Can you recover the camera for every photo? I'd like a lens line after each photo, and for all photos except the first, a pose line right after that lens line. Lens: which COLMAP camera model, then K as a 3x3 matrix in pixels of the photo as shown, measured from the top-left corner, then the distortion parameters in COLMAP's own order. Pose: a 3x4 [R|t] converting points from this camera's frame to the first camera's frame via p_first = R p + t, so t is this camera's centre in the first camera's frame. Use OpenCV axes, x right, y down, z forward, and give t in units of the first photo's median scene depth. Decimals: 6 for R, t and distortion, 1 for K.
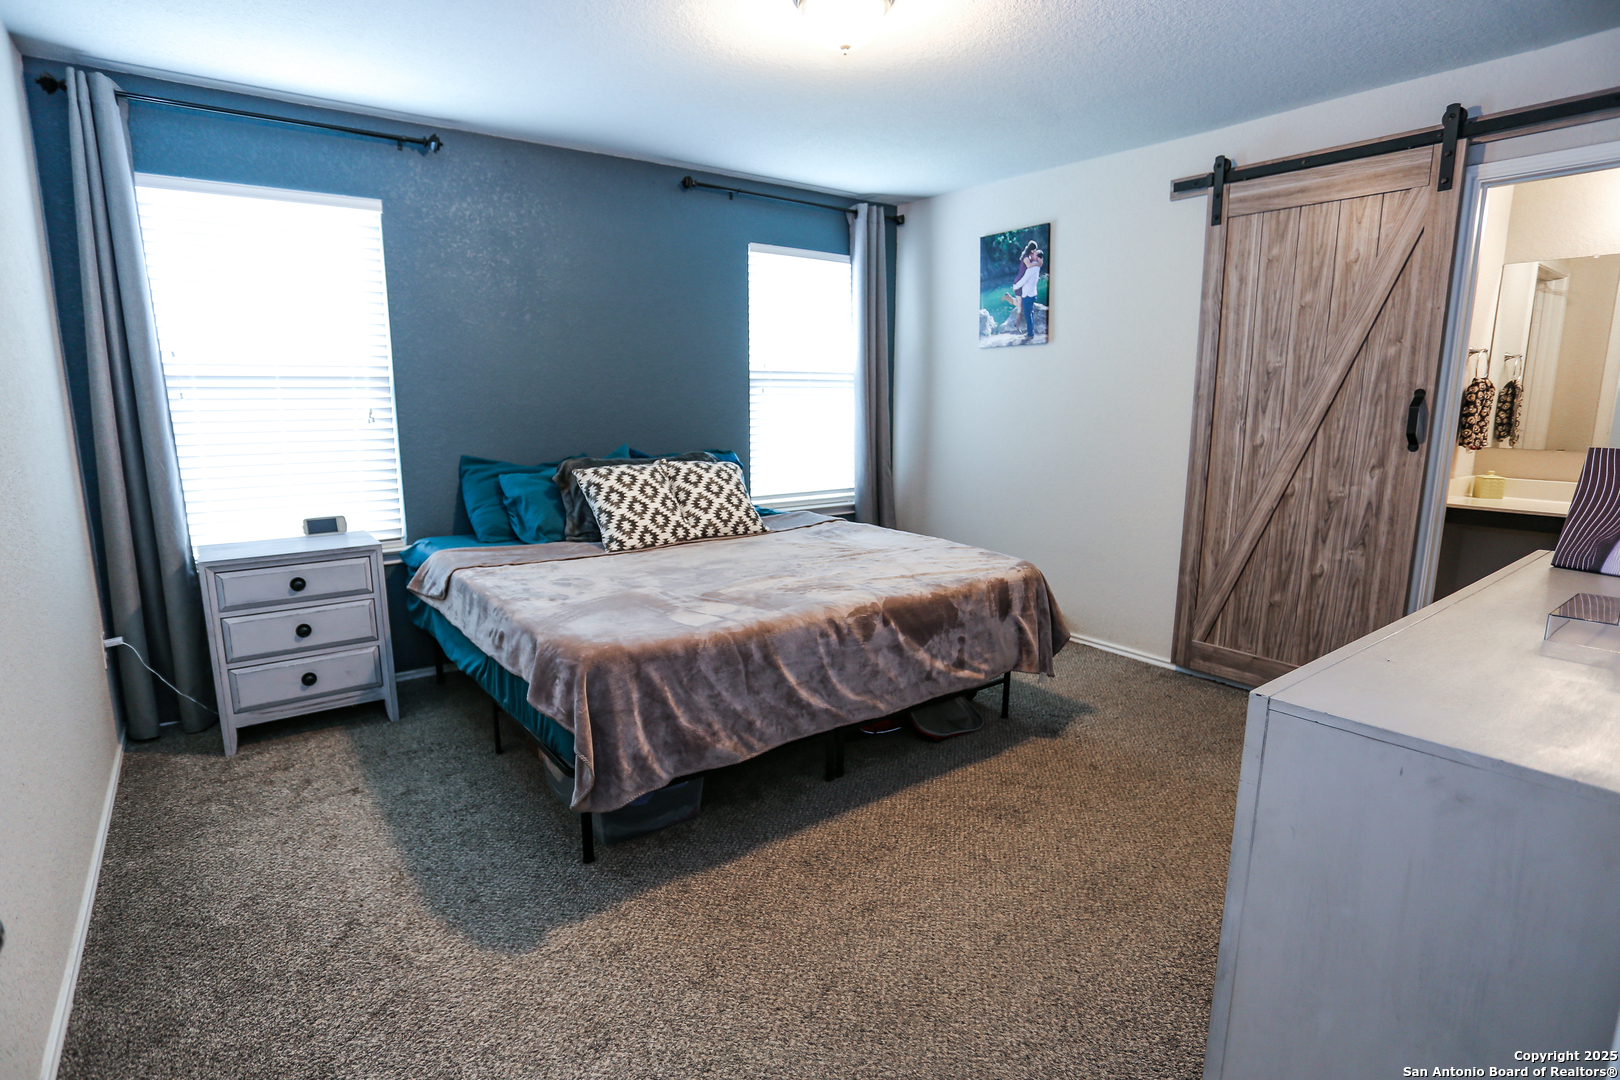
lens RADIAL K [[812.2, 0, 810.0], [0, 812.2, 540.0], [0, 0, 1]] dist [-0.065870, 0.024331]
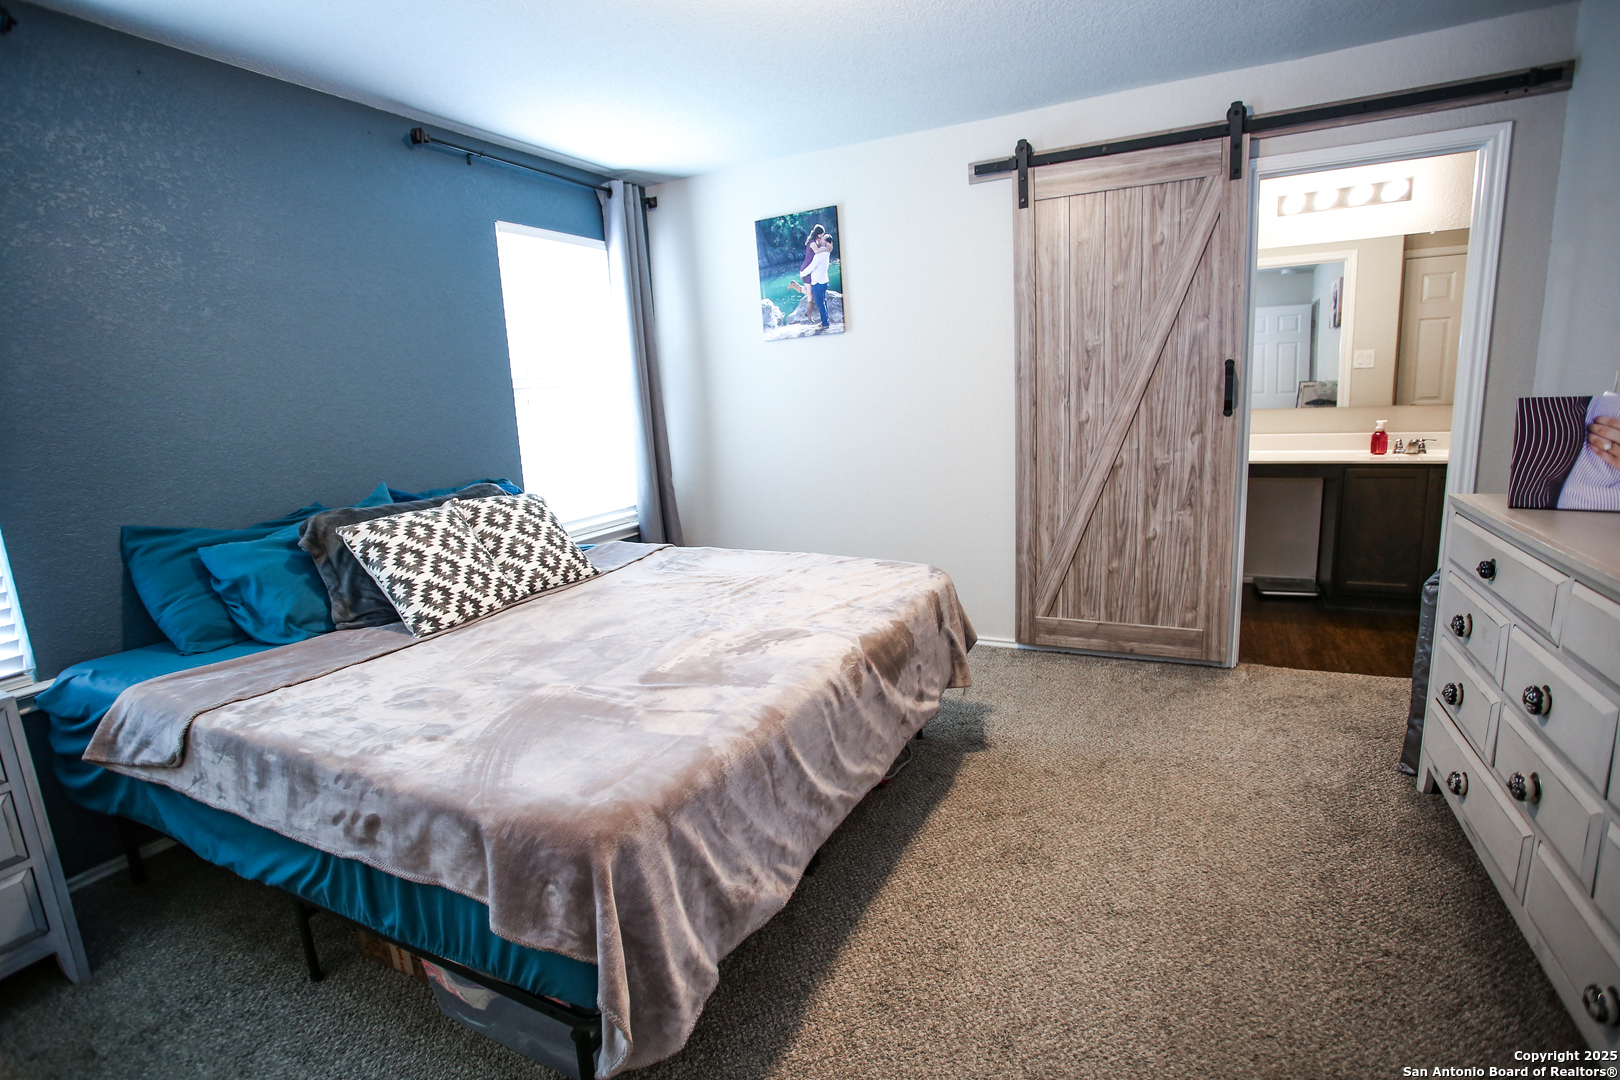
lens RADIAL K [[787.5, 0, 810.0], [0, 787.5, 540.0], [0, 0, 1]] dist [-0.071433, 0.028623]
pose [[0.900712, -0.130931, 0.414215, -0.202260], [0.130774, 0.990992, 0.028876, -0.042420], [-0.414265, 0.028160, 0.909721, 0.230195]]
